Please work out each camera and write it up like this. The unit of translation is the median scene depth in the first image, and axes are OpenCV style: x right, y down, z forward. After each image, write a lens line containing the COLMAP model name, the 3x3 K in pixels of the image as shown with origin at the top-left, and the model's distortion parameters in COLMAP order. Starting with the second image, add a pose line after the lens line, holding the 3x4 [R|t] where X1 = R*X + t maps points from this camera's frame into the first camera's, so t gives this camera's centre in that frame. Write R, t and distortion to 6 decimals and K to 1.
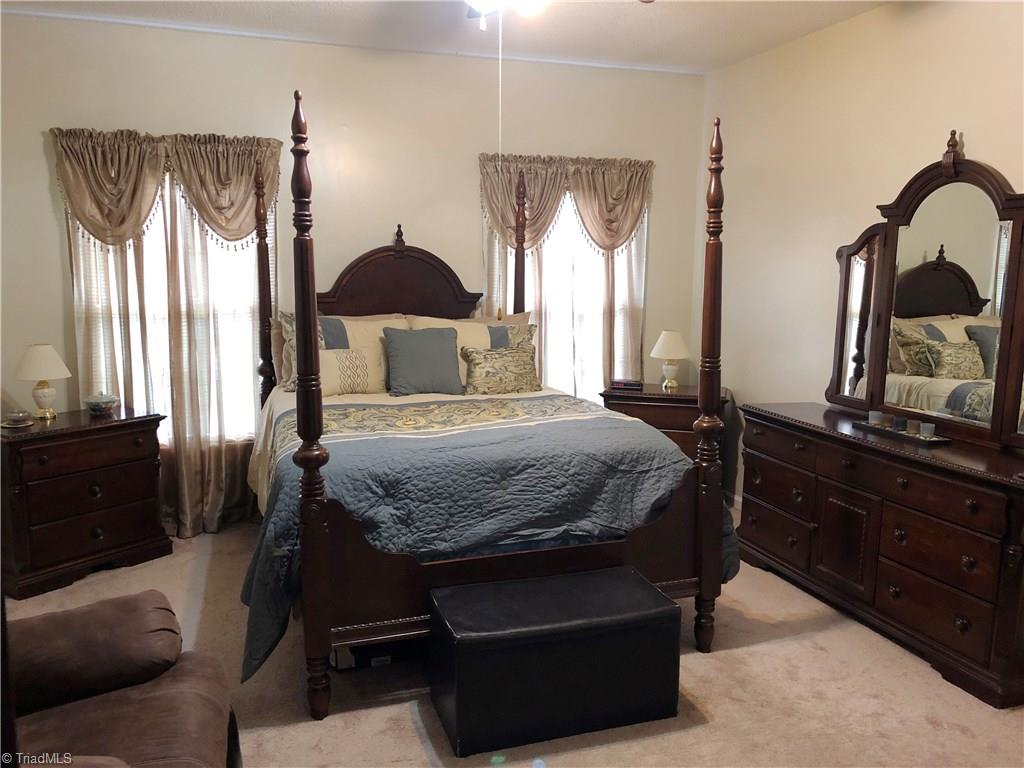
lens RADIAL K [[830.1, 0, 512.0], [0, 830.1, 384.0], [0, 0, 1]] dist [0.080764, -0.133928]
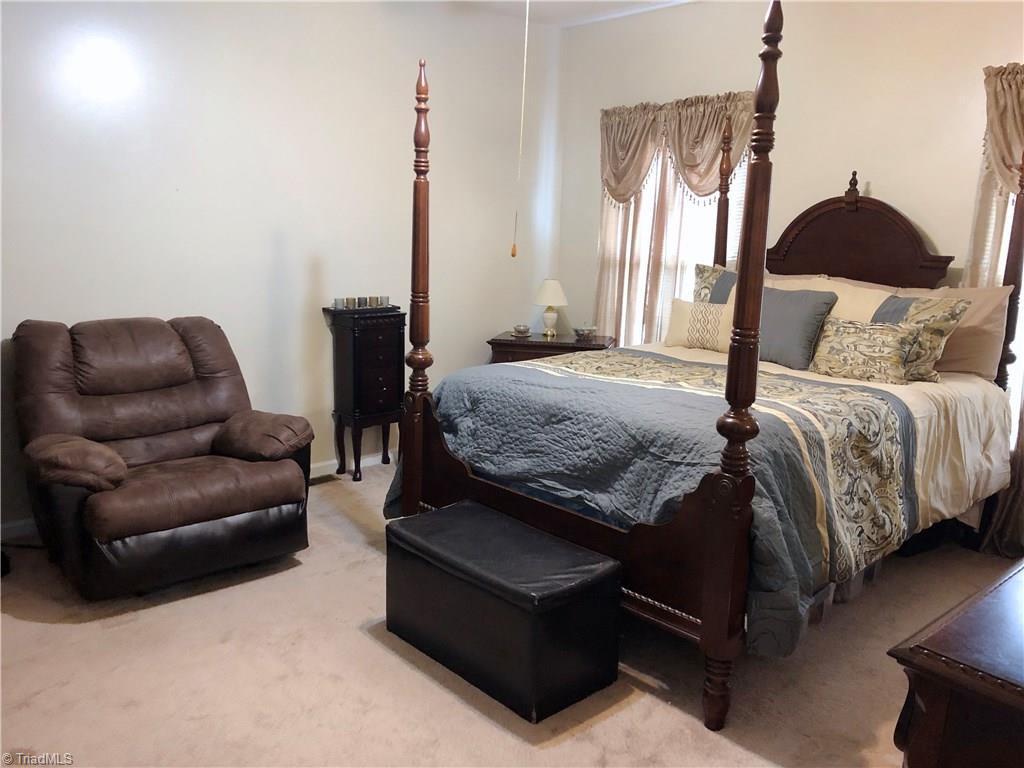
lens RADIAL K [[830.1, 0, 512.0], [0, 830.1, 384.0], [0, 0, 1]] dist [0.080764, -0.133928]
pose [[0.402253, 0.172460, -0.899139, 0.820432], [-0.155557, 0.980692, 0.118511, -0.039784], [0.902217, 0.092196, 0.421314, 0.533115]]
